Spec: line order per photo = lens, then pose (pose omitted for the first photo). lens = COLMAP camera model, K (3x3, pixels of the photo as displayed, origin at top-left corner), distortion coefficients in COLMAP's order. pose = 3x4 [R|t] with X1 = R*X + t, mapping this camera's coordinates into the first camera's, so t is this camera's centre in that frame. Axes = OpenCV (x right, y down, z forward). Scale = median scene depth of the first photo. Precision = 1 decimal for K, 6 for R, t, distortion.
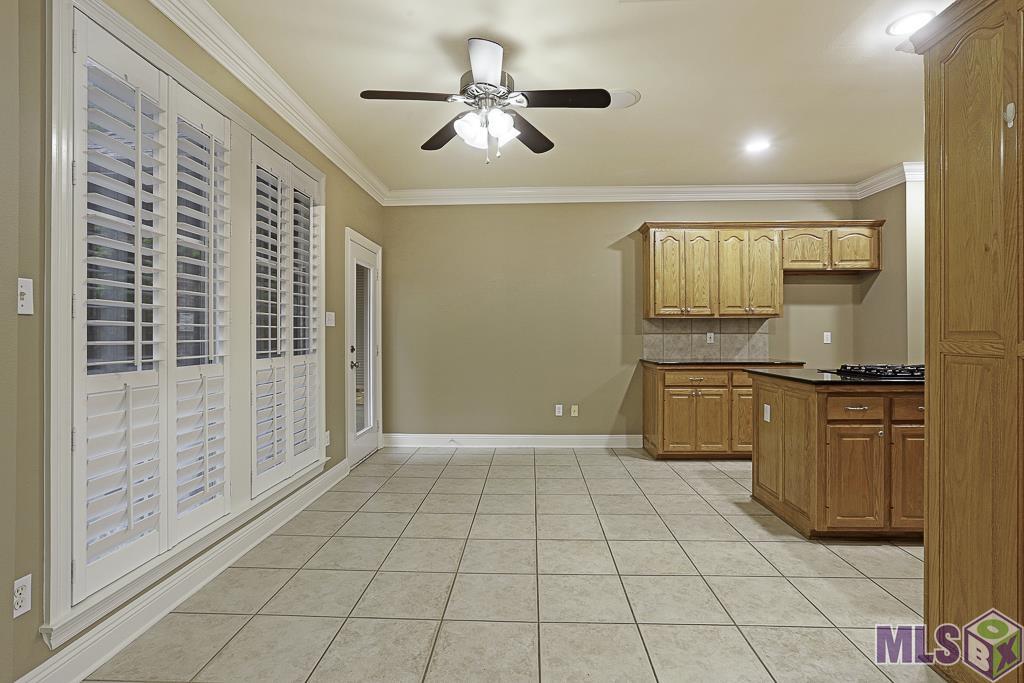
lens RADIAL K [[479.4, 0, 513.8], [0, 479.4, 336.6], [0, 0, 1]] dist [-0.058538, 0.028077]
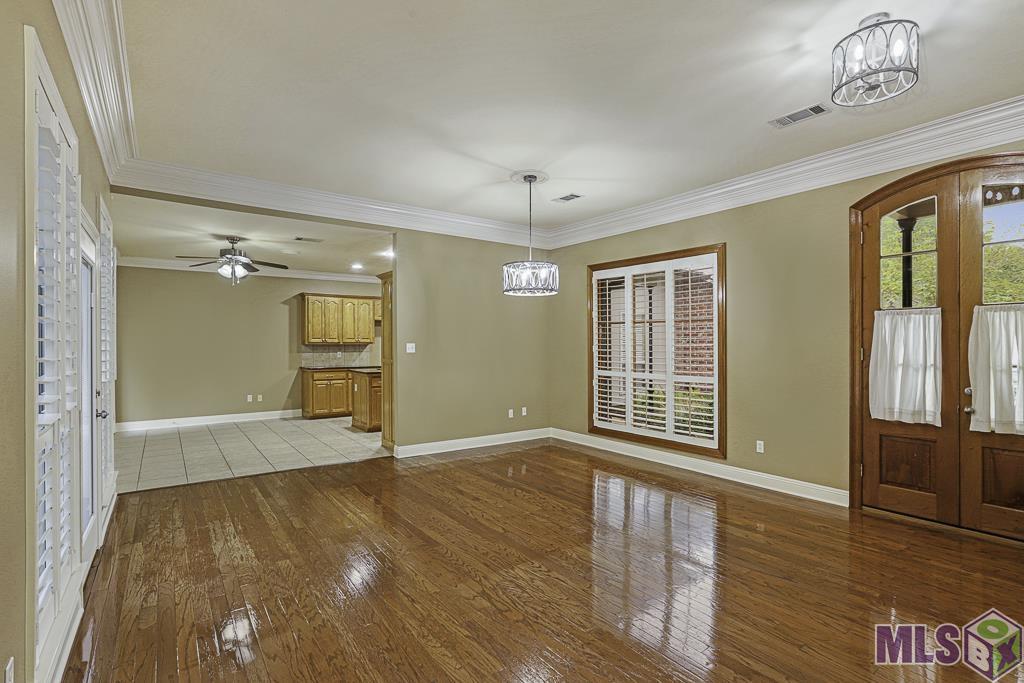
lens RADIAL K [[485.0, 0, 505.6], [0, 485.0, 347.3], [0, 0, 1]] dist [-0.043129, 0.014027]
pose [[0.788432, -0.003907, 0.615109, -0.253064], [0.000630, 0.999984, 0.005544, -0.037287], [-0.615121, -0.003984, 0.788422, -0.957543]]
